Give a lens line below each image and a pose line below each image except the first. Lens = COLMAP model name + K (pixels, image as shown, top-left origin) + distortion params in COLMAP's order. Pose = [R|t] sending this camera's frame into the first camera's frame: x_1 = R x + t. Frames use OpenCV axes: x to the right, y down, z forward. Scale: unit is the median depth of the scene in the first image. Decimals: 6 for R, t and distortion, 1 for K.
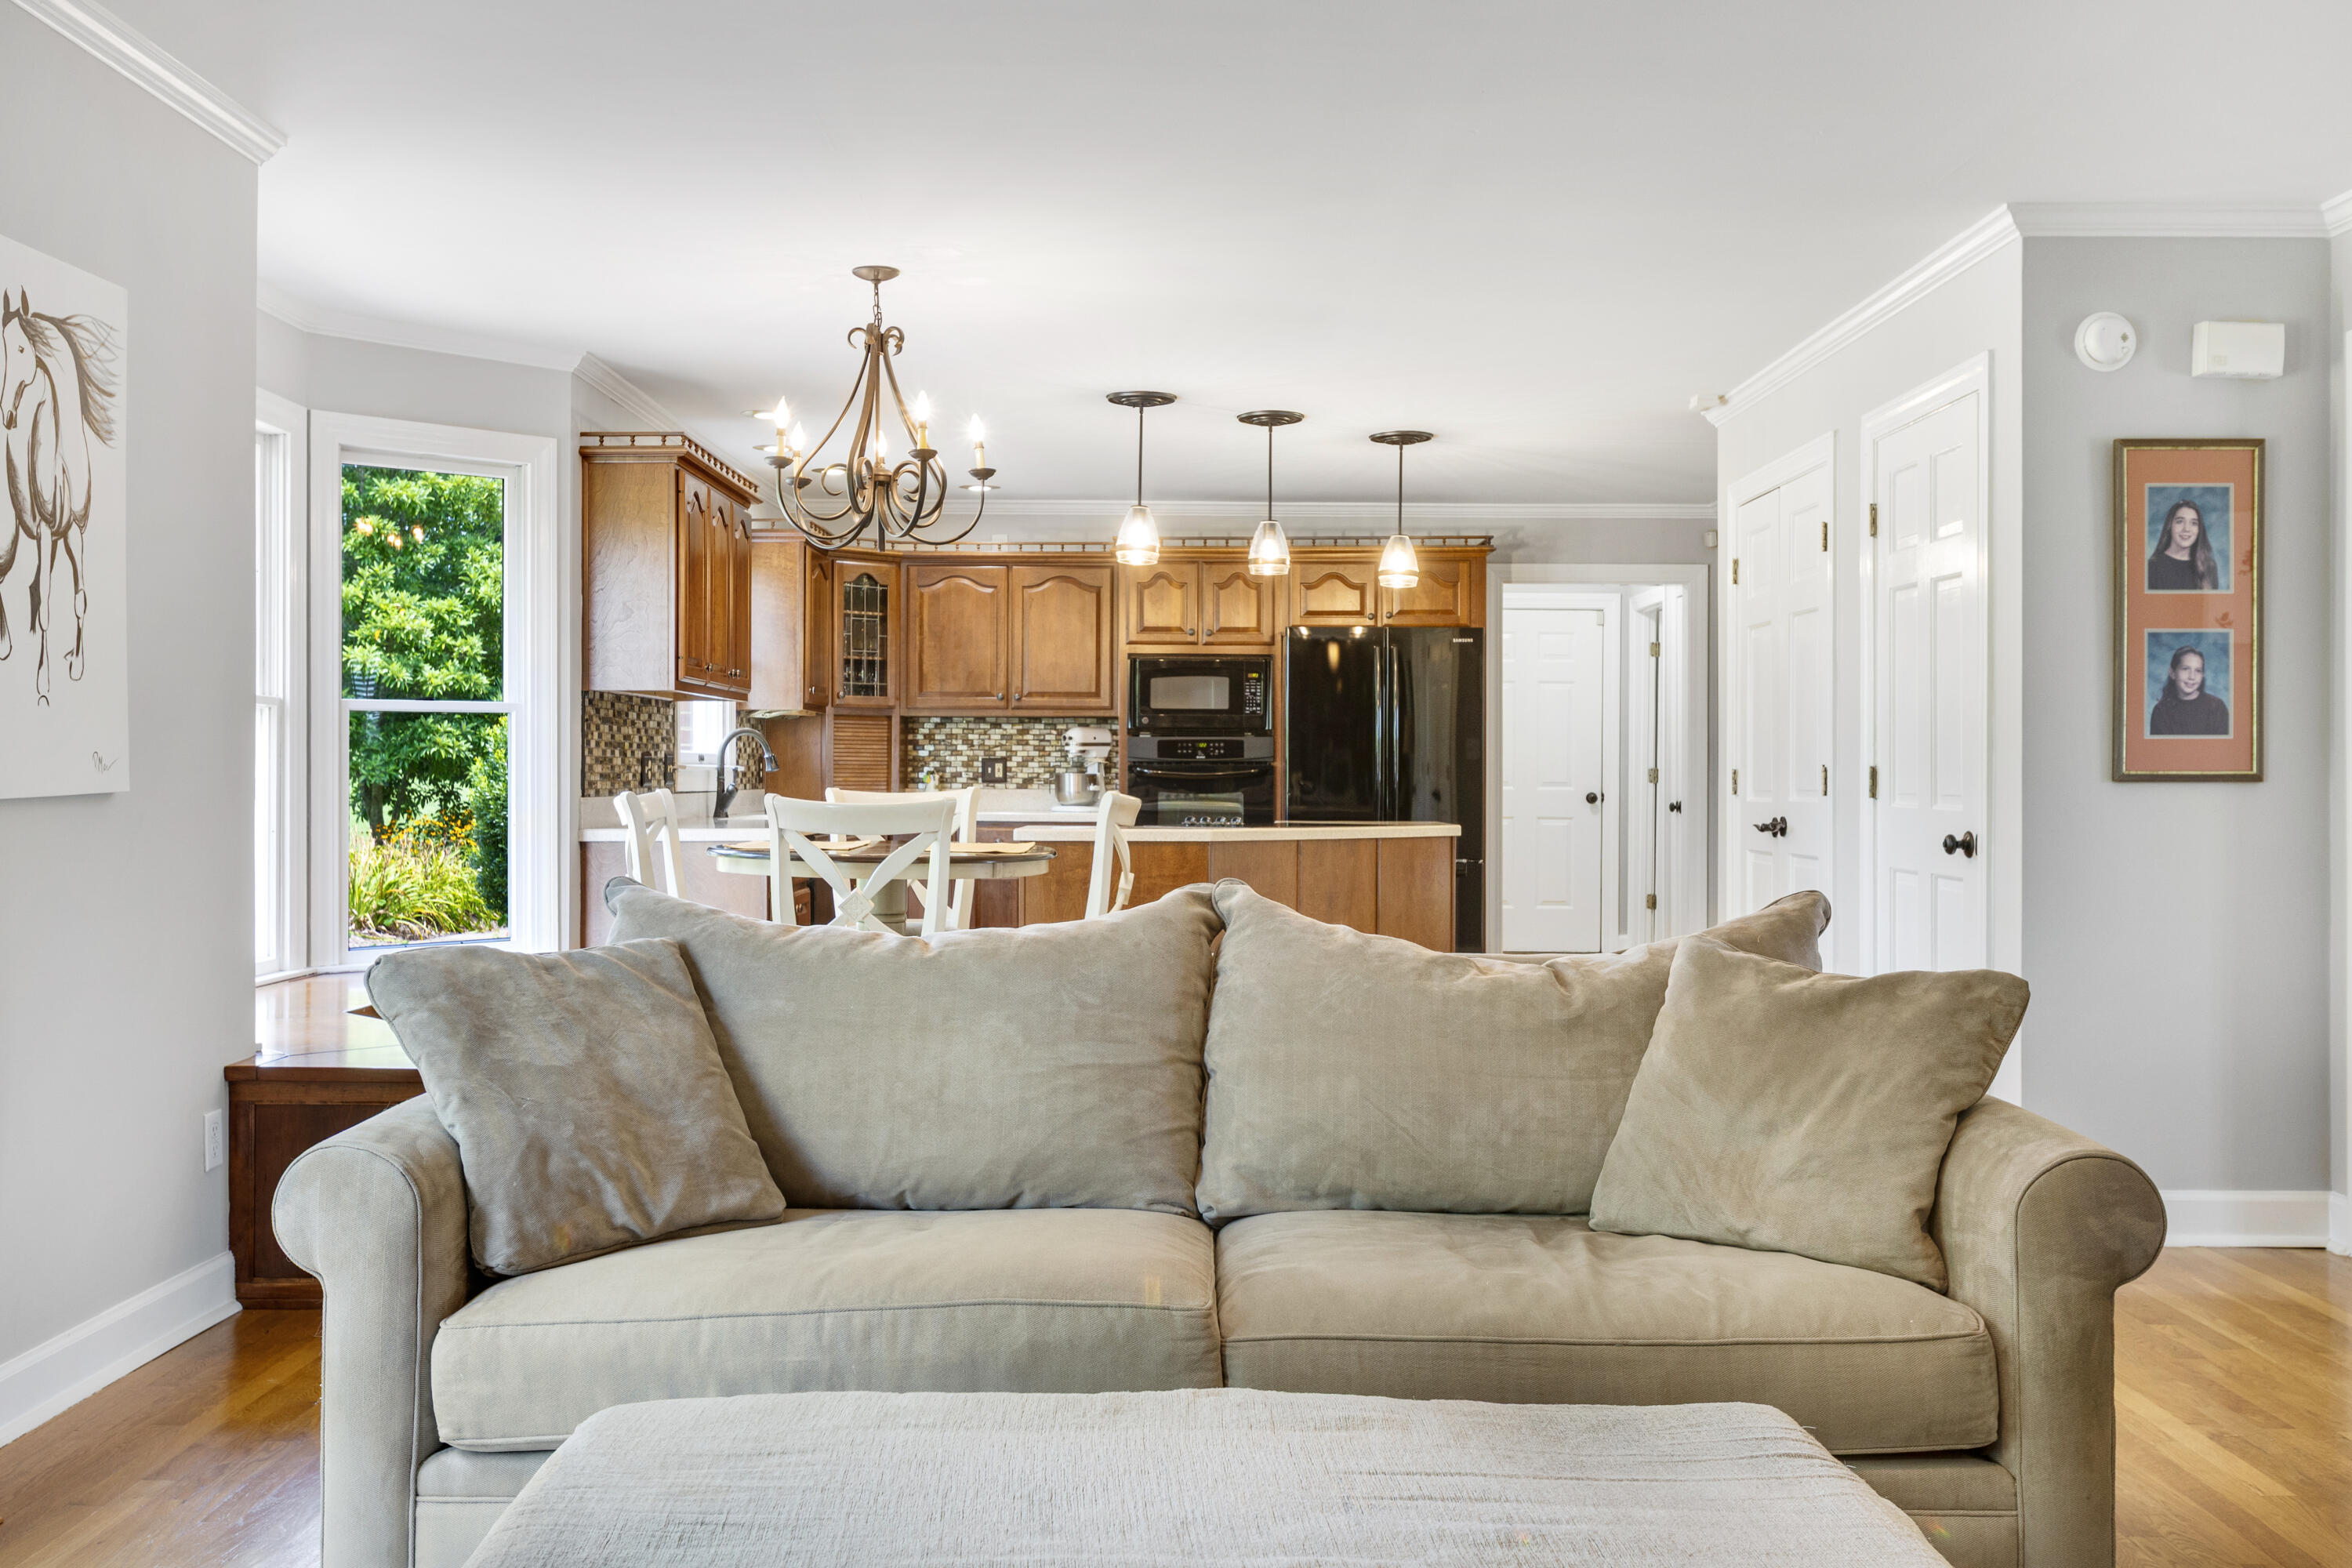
lens RADIAL K [[2134.9, 0, 1176.0], [0, 2134.9, 784.0], [0, 0, 1]] dist [0.013099, 0.008445]
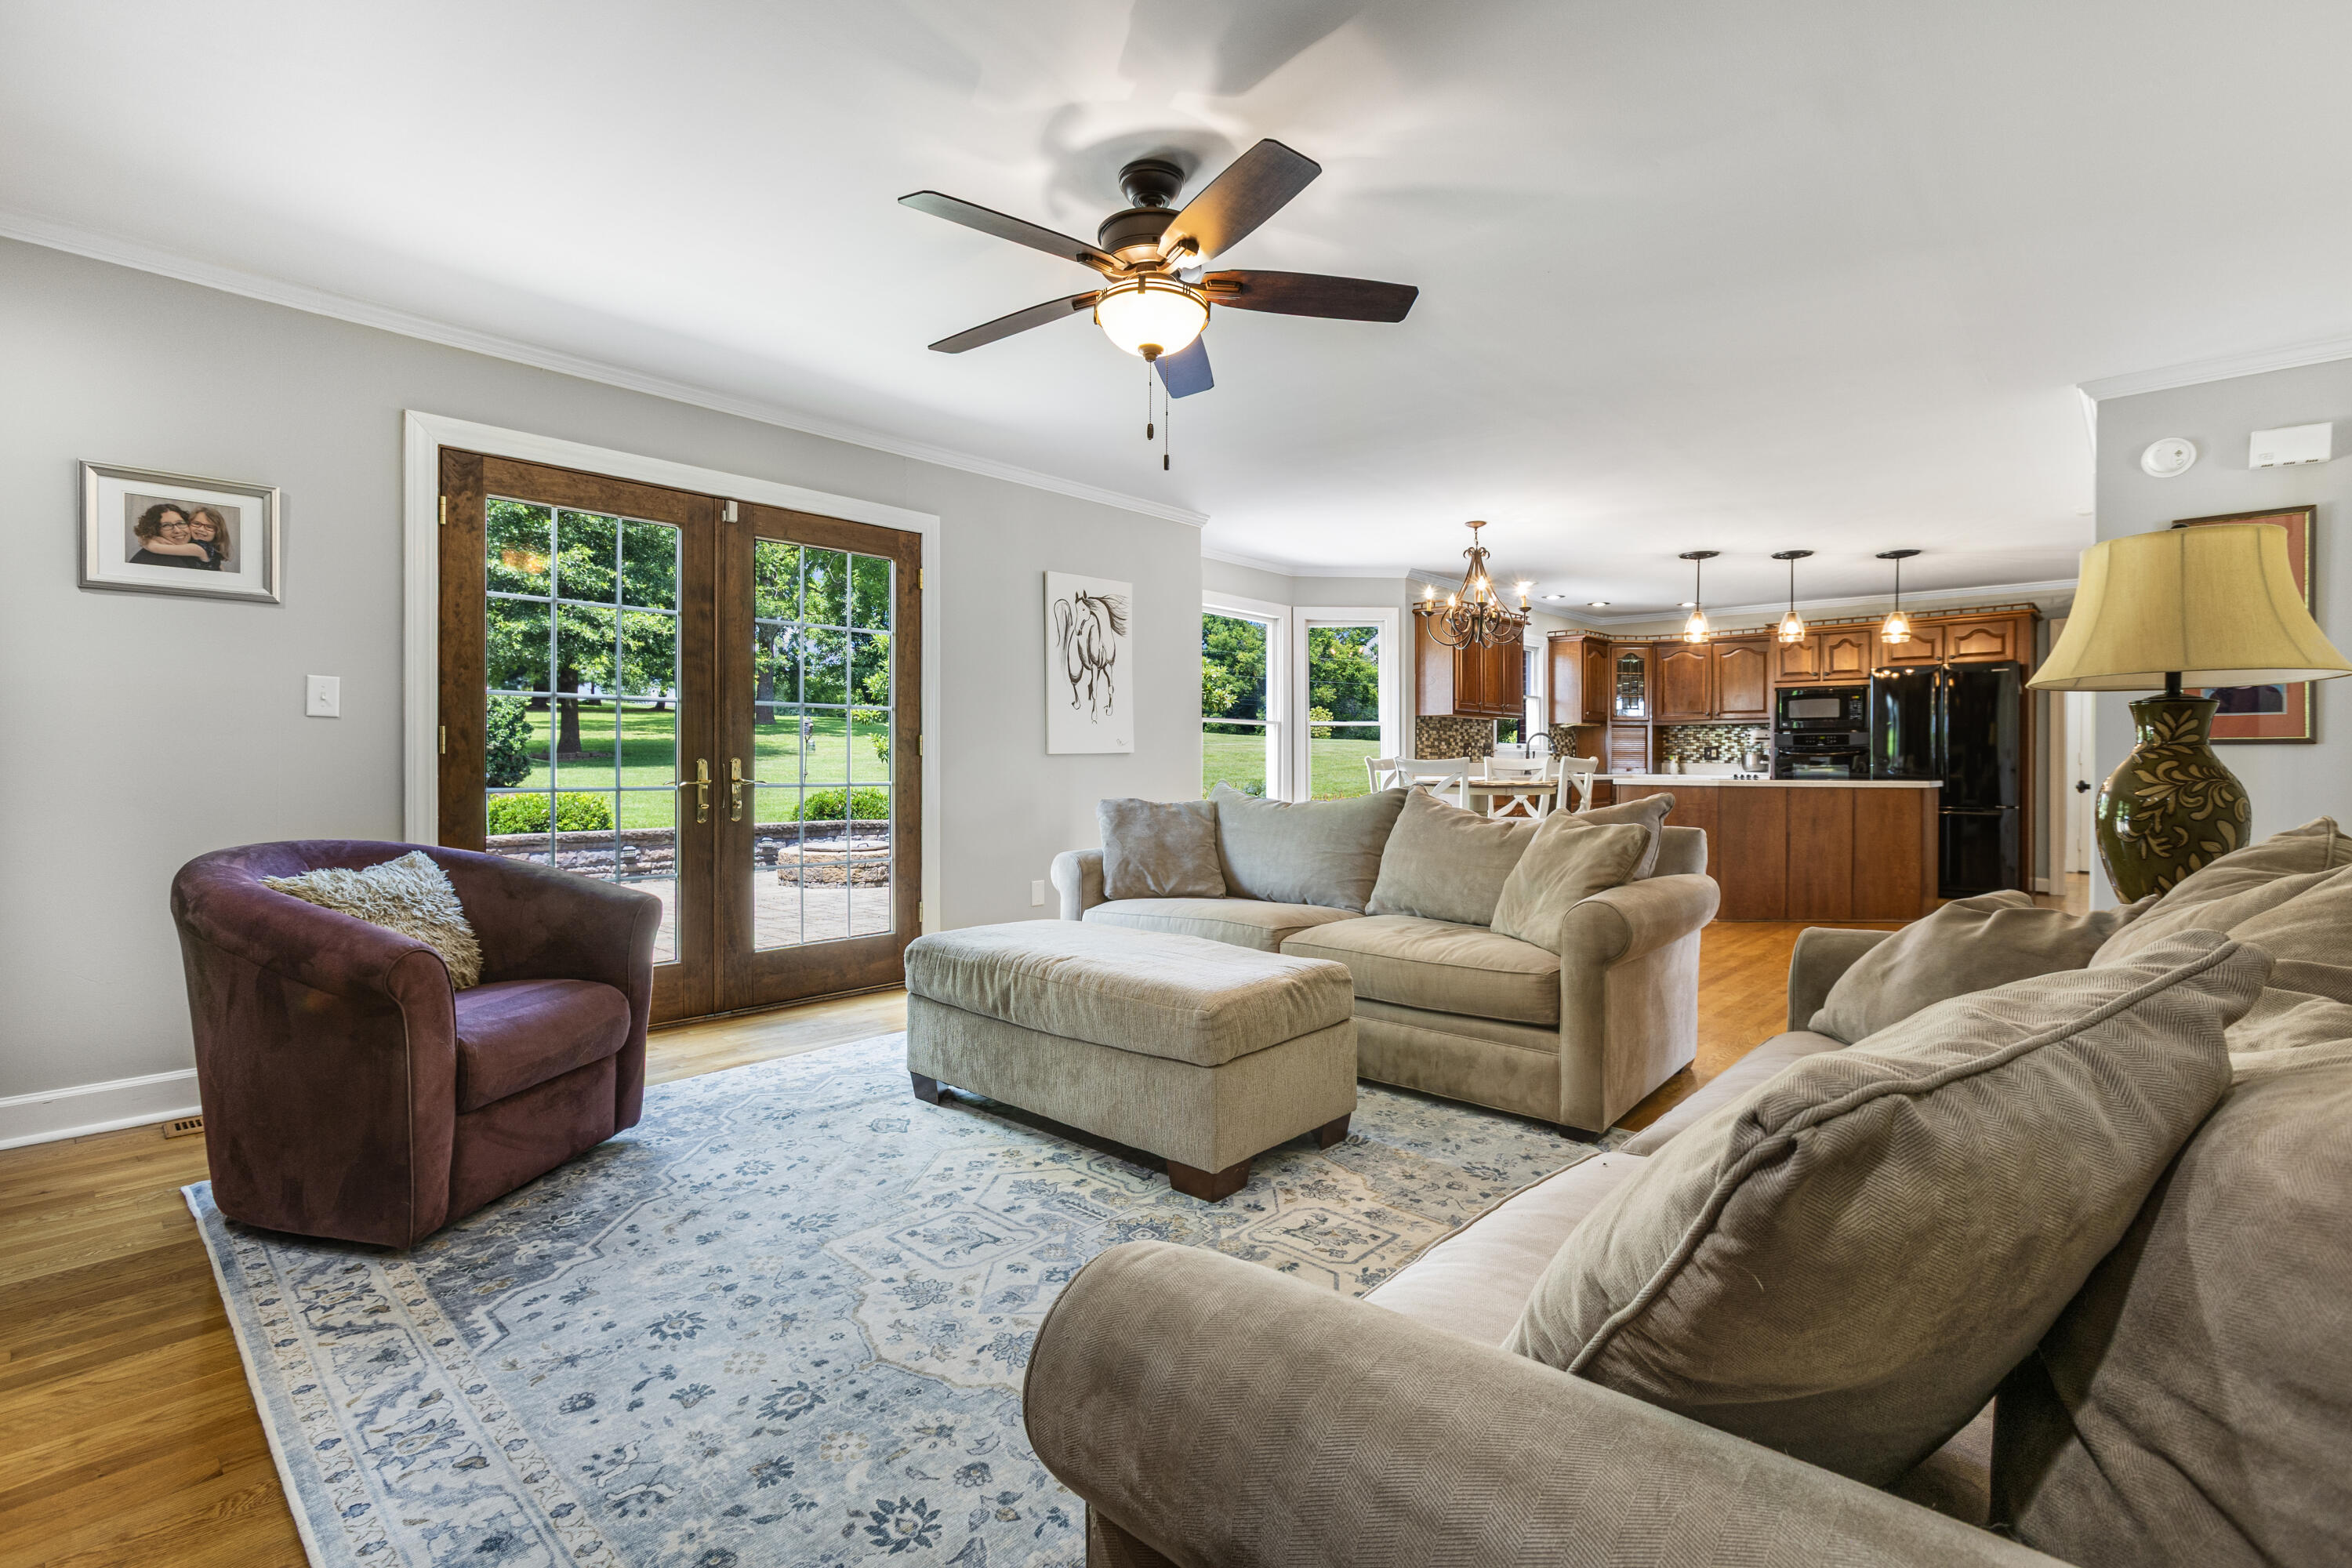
lens RADIAL K [[1075.0, 0, 1164.5], [0, 1075.0, 793.6], [0, 0, 1]] dist [-0.000467, 0.008463]
pose [[0.739520, 0.020777, -0.672814, 0.349874], [-0.005644, 0.999680, 0.024667, 0.015183], [0.673111, -0.014445, 0.739400, -0.049171]]
